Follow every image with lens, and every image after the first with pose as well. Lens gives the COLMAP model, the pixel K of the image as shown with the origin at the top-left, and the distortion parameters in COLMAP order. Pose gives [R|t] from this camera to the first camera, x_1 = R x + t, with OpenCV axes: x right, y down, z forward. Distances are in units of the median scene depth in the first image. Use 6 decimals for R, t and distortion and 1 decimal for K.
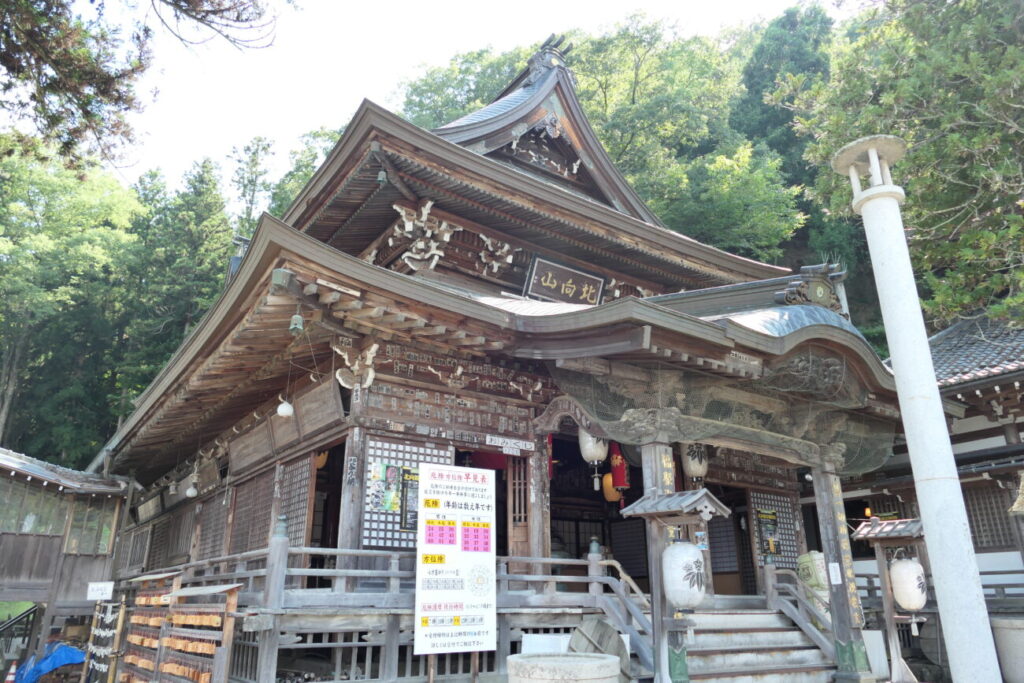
lens RADIAL K [[732.1, 0, 512.0], [0, 732.1, 341.5], [0, 0, 1]] dist [-0.008389, -0.002089]
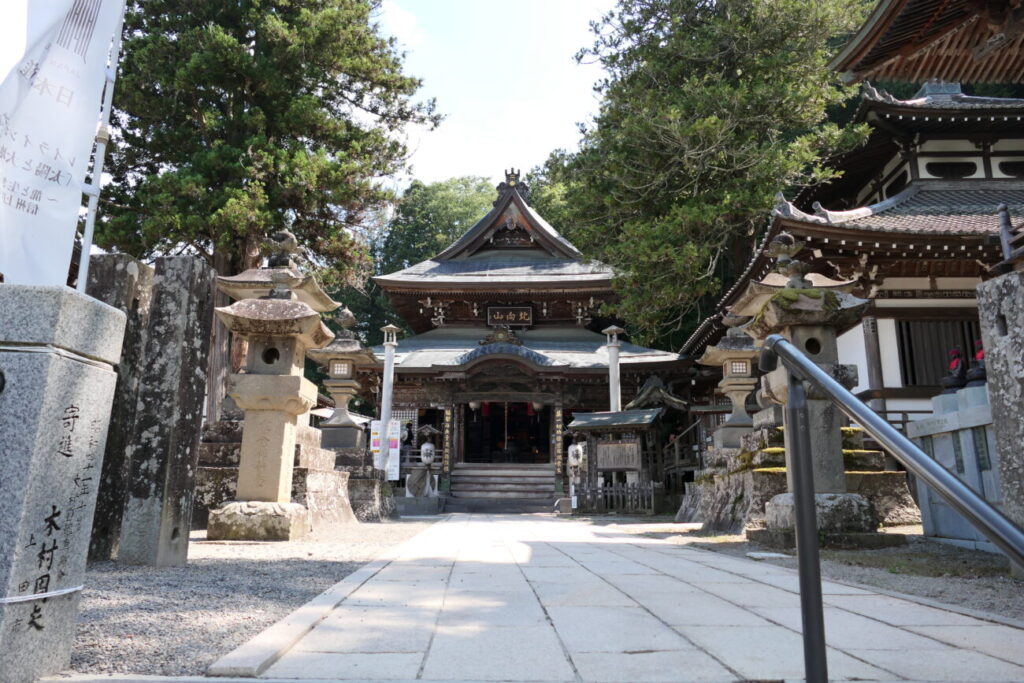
lens RADIAL K [[732.1, 0, 512.0], [0, 732.1, 341.5], [0, 0, 1]] dist [-0.008389, -0.002089]
pose [[0.787503, -0.128634, -0.602737, 1.812139], [0.203950, 0.977267, 0.057906, -0.173689], [0.581586, -0.168529, 0.795836, -0.834863]]
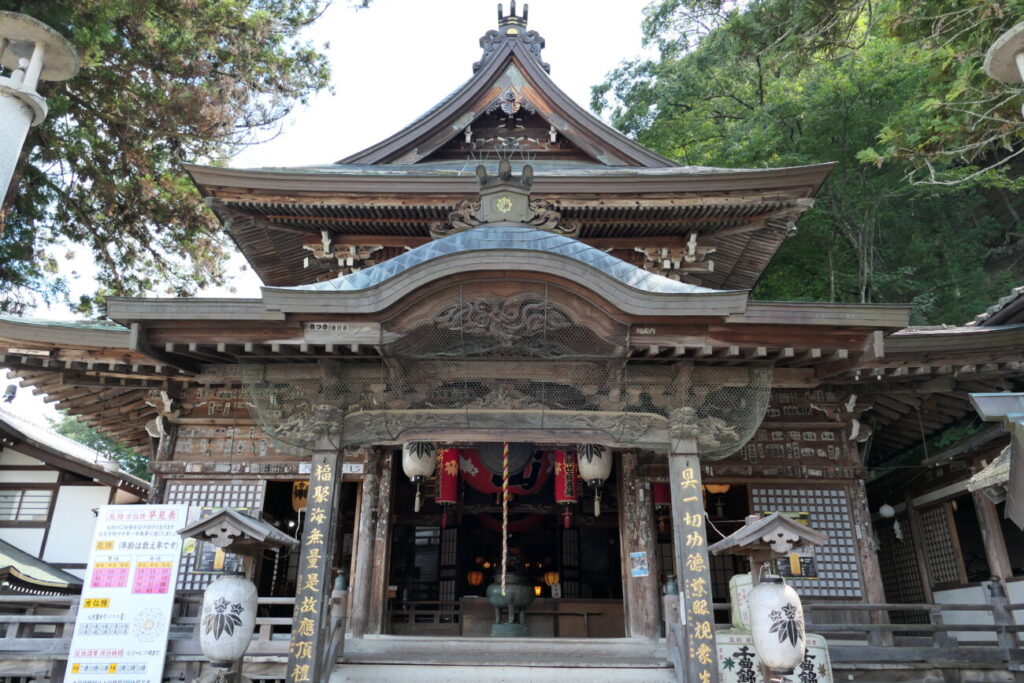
lens RADIAL K [[730.8, 0, 508.2], [0, 730.8, 340.4], [0, 0, 1]] dist [-0.007760, -0.001686]
pose [[0.813758, -0.216696, -0.539296, 0.752510], [0.192517, 0.976012, -0.101680, 0.127610], [0.548393, -0.021081, 0.835955, 0.396247]]
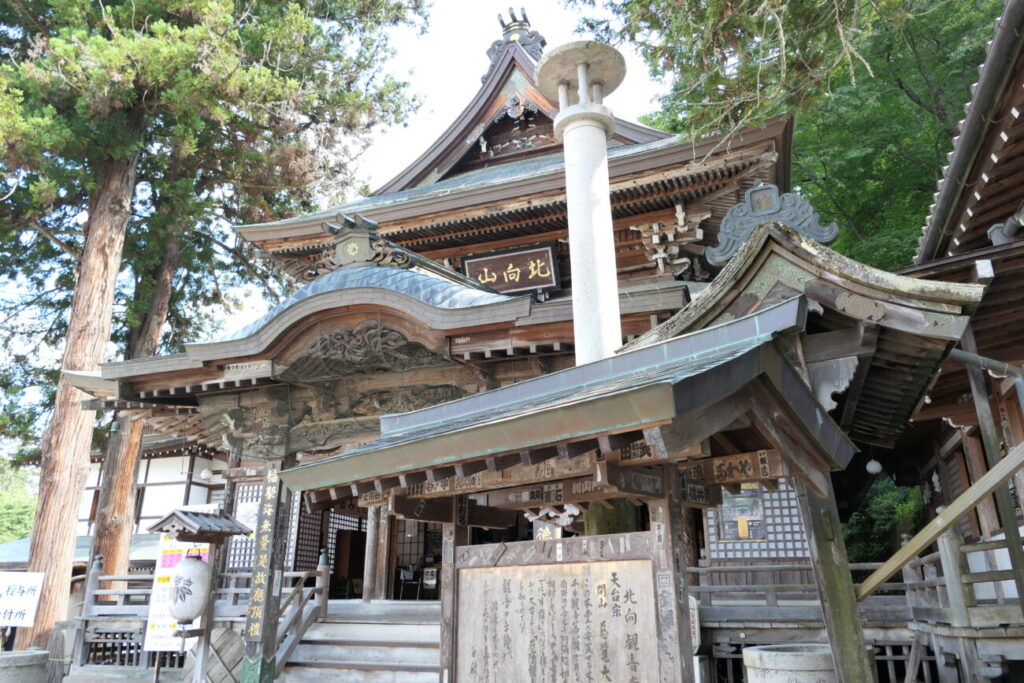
lens RADIAL K [[732.8, 0, 507.4], [0, 732.8, 340.0], [0, 0, 1]] dist [-0.004337, -0.004911]
pose [[0.568847, -0.280939, -0.772972, 1.117835], [0.282949, 0.949328, -0.136807, 0.193942], [0.772239, -0.140890, 0.619514, 0.575695]]
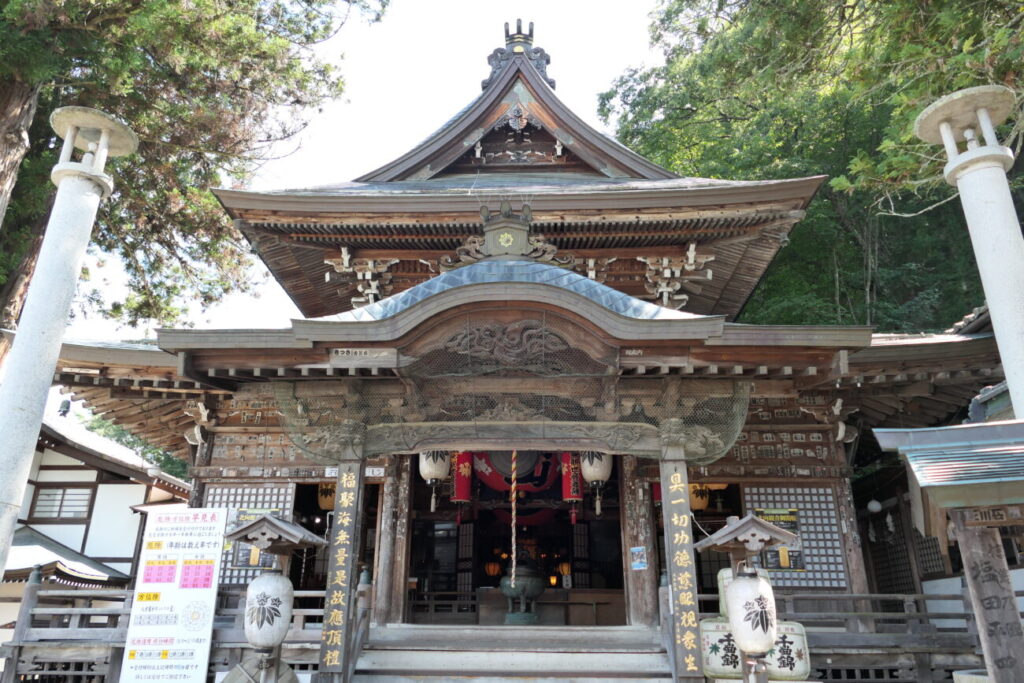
lens RADIAL K [[732.8, 0, 507.4], [0, 732.8, 340.0], [0, 0, 1]] dist [-0.004337, -0.004911]
pose [[0.796194, -0.219487, -0.563827, 0.816697], [0.203584, 0.974729, -0.091958, 0.105985], [0.569762, -0.041570, 0.820757, 0.338673]]
